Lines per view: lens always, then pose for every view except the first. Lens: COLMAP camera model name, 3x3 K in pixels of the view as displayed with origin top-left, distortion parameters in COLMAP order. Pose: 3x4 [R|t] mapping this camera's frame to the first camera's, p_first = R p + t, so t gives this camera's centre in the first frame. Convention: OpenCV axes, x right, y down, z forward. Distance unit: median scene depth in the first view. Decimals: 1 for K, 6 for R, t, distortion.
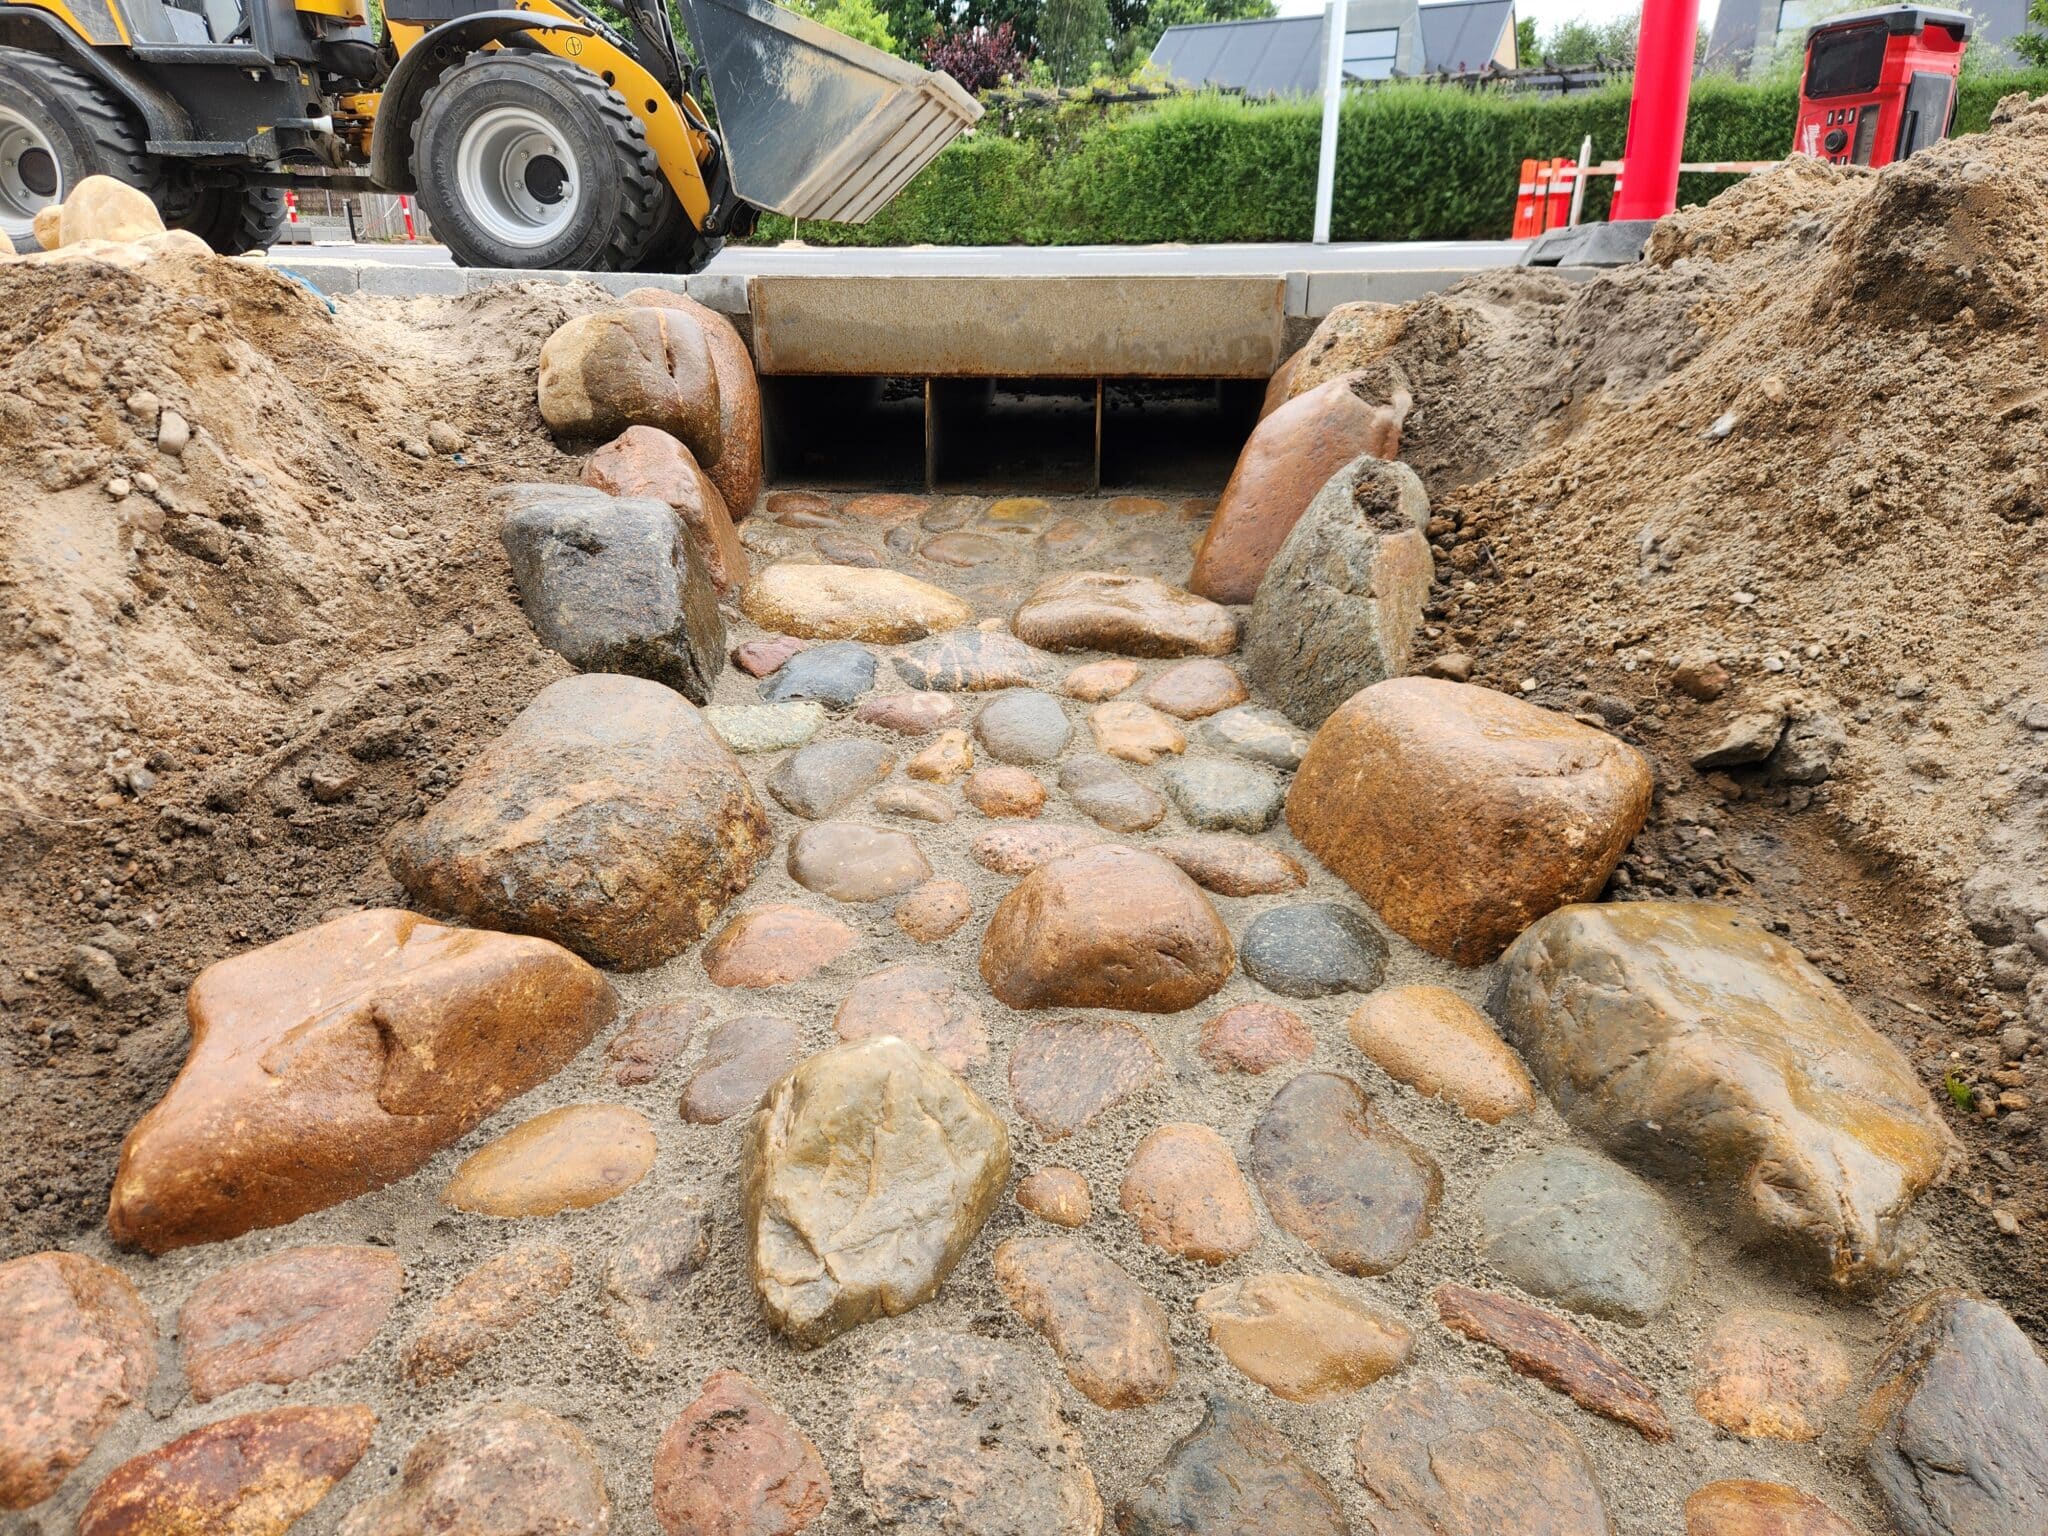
lens RADIAL K [[1382.8, 0, 992.8], [0, 1382.8, 766.1], [0, 0, 1]] dist [0.071691, -0.074558]
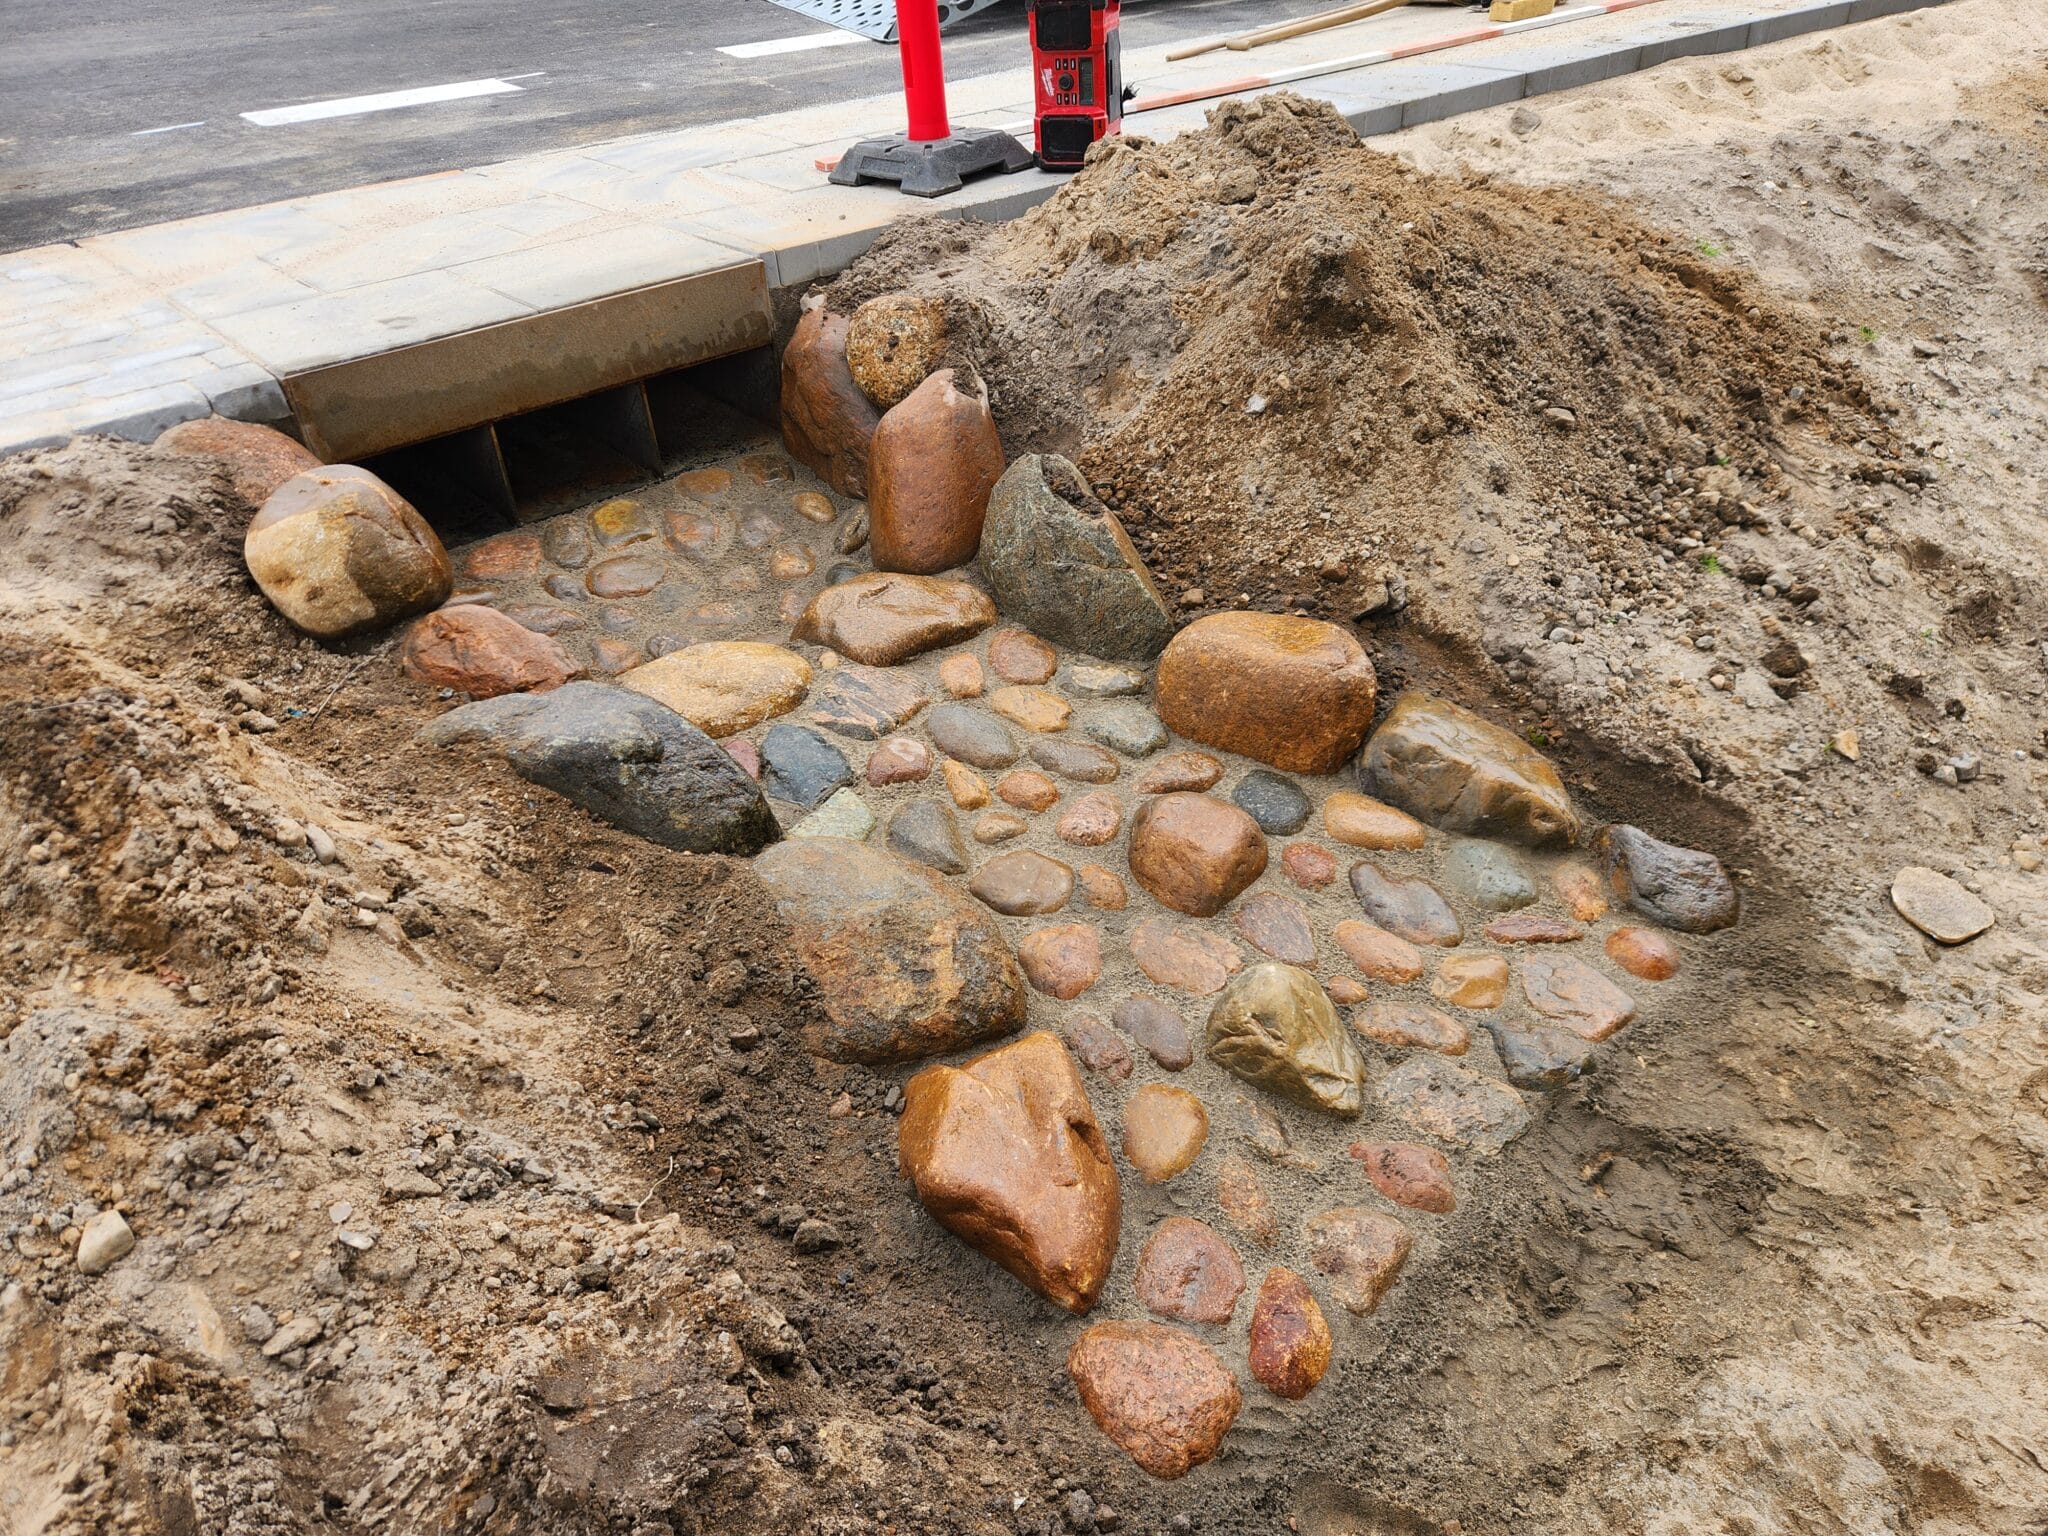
lens RADIAL K [[1408.0, 0, 1009.2], [0, 1408.0, 744.5], [0, 0, 1]] dist [0.088183, -0.084808]
pose [[0.685888, -0.434677, 0.583621, -0.955547], [0.282749, 0.898173, 0.336659, -0.595873], [-0.670530, -0.065892, 0.738951, -0.096228]]
